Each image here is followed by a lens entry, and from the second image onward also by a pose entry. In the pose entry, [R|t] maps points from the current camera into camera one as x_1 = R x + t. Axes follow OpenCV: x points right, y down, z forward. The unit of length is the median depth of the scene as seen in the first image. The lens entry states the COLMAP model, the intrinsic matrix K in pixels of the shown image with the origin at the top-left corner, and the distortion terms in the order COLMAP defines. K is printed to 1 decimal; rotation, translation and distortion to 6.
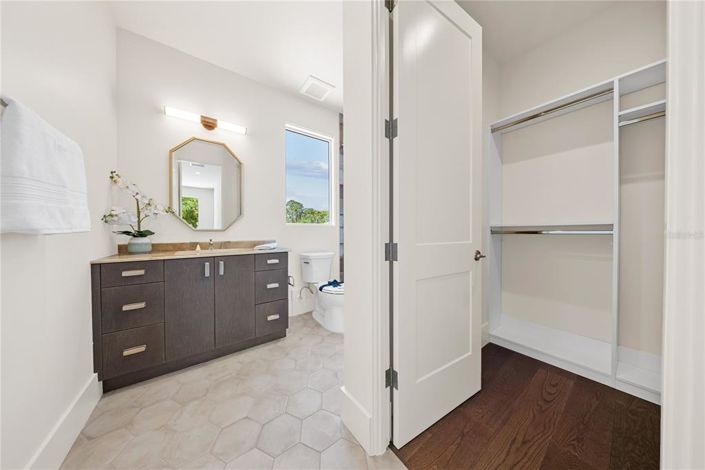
lens RADIAL K [[209.3, 0, 351.7], [0, 209.3, 233.0], [0, 0, 1]] dist [-0.000370, -0.000020]
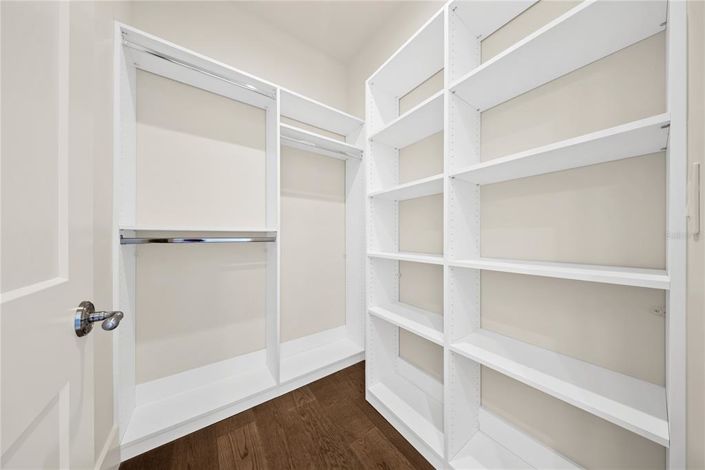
lens RADIAL K [[213.4, 0, 353.0], [0, 213.4, 239.7], [0, 0, 1]] dist [-0.000322, -0.000010]
pose [[0.025006, 0.001917, 0.999685, 0.208053], [0.005328, 0.999984, -0.002050, -0.000719], [-0.999673, 0.005378, 0.024995, 0.523922]]
